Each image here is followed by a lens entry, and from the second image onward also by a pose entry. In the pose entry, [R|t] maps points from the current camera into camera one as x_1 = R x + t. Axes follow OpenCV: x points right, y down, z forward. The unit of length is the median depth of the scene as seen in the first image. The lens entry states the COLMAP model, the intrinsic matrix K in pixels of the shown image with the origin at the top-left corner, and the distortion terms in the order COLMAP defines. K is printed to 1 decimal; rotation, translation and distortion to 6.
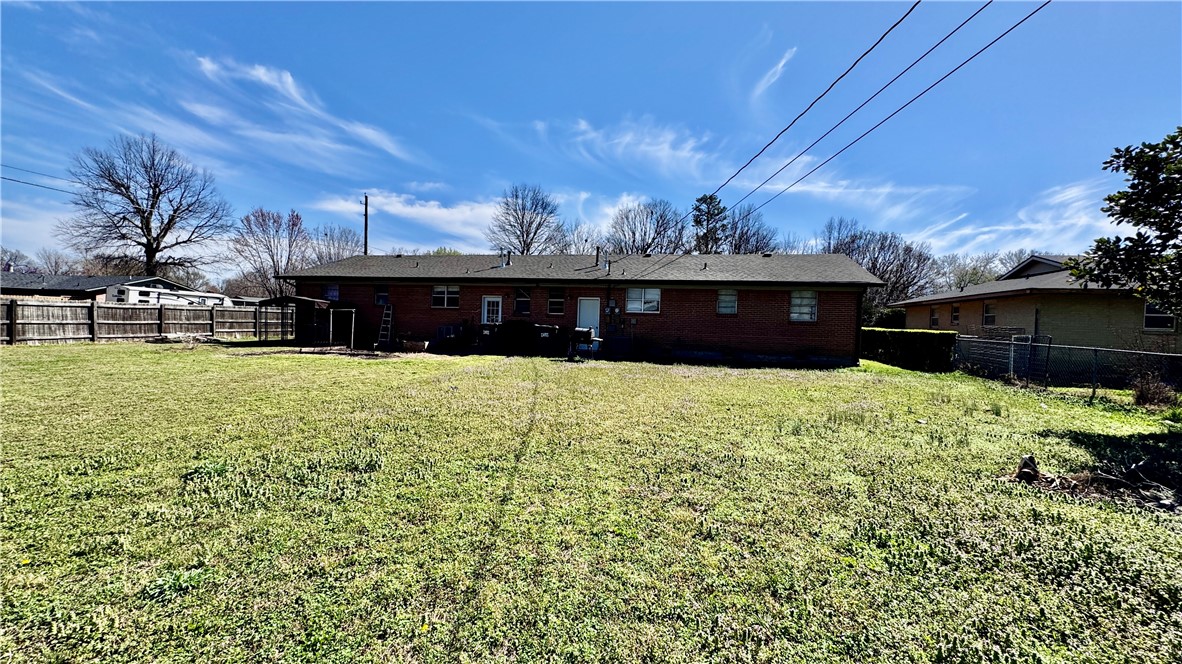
lens RADIAL K [[471.6, 0, 591.0], [0, 471.6, 332.0], [0, 0, 1]] dist [-0.003272, 0.000858]
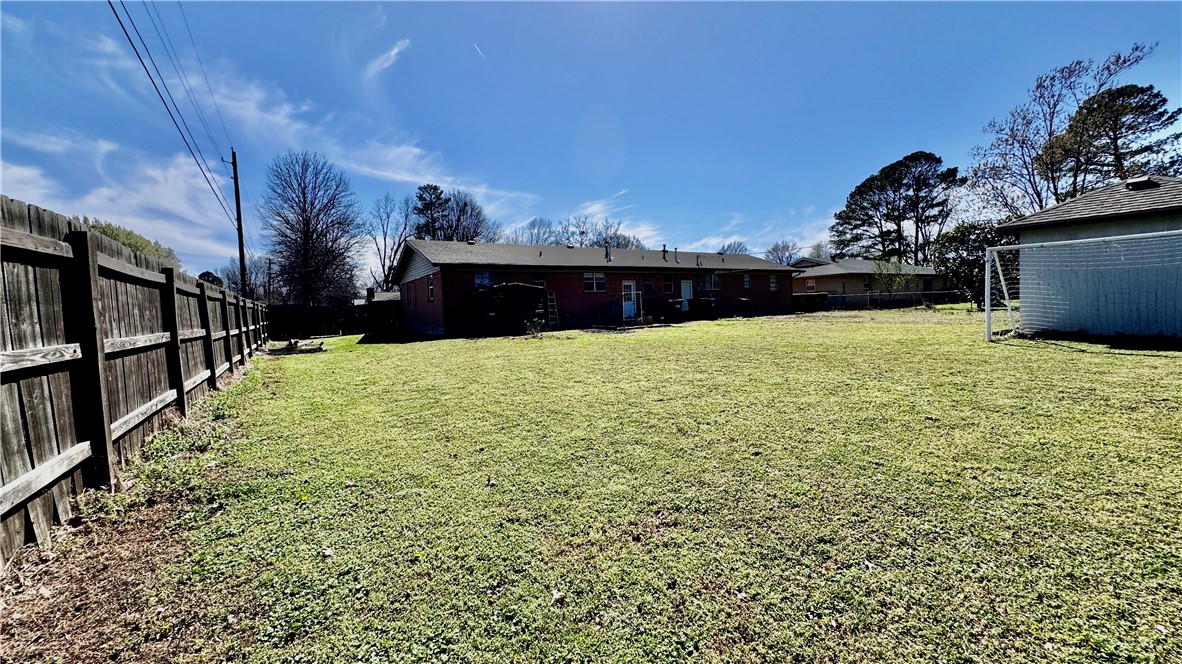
lens RADIAL K [[471.6, 0, 591.0], [0, 471.6, 332.0], [0, 0, 1]] dist [-0.003272, 0.000858]
pose [[0.693316, -0.094847, 0.714364, -0.323790], [0.076859, 0.995379, 0.057564, -0.005174], [-0.716523, 0.014995, 0.697402, 0.048847]]
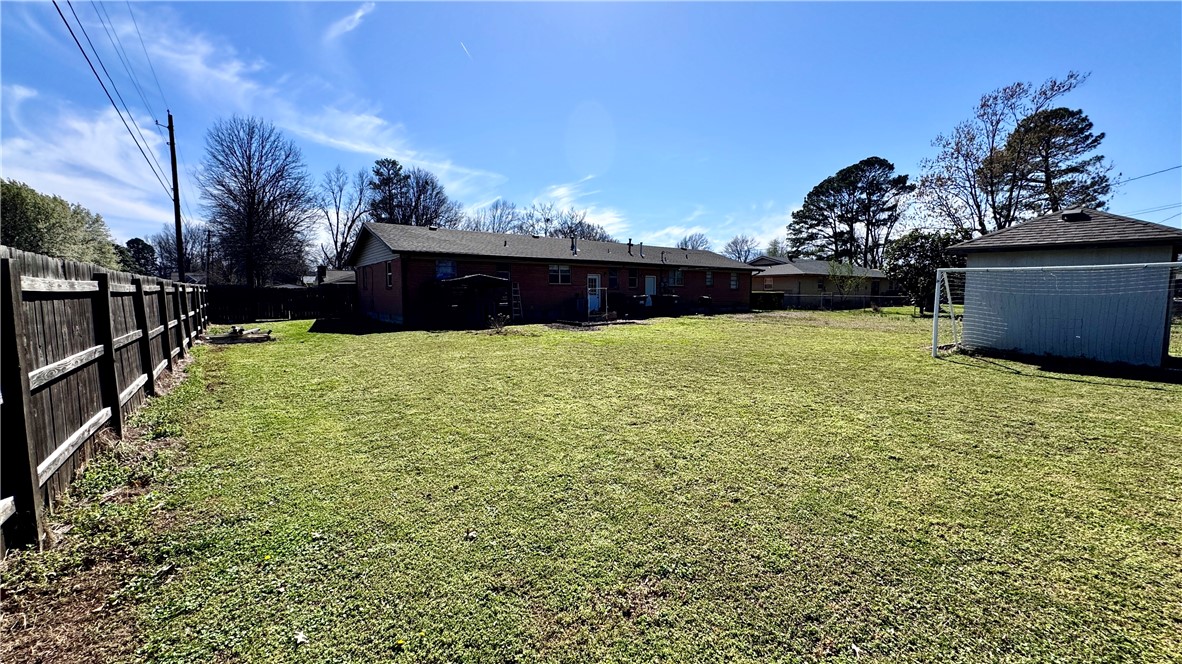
lens RADIAL K [[471.6, 0, 591.0], [0, 471.6, 332.0], [0, 0, 1]] dist [-0.003272, 0.000858]
pose [[0.633225, -0.097060, 0.767858, -0.324102], [0.037960, 0.994806, 0.094444, -0.011180], [-0.773037, -0.030656, 0.633620, 0.051642]]
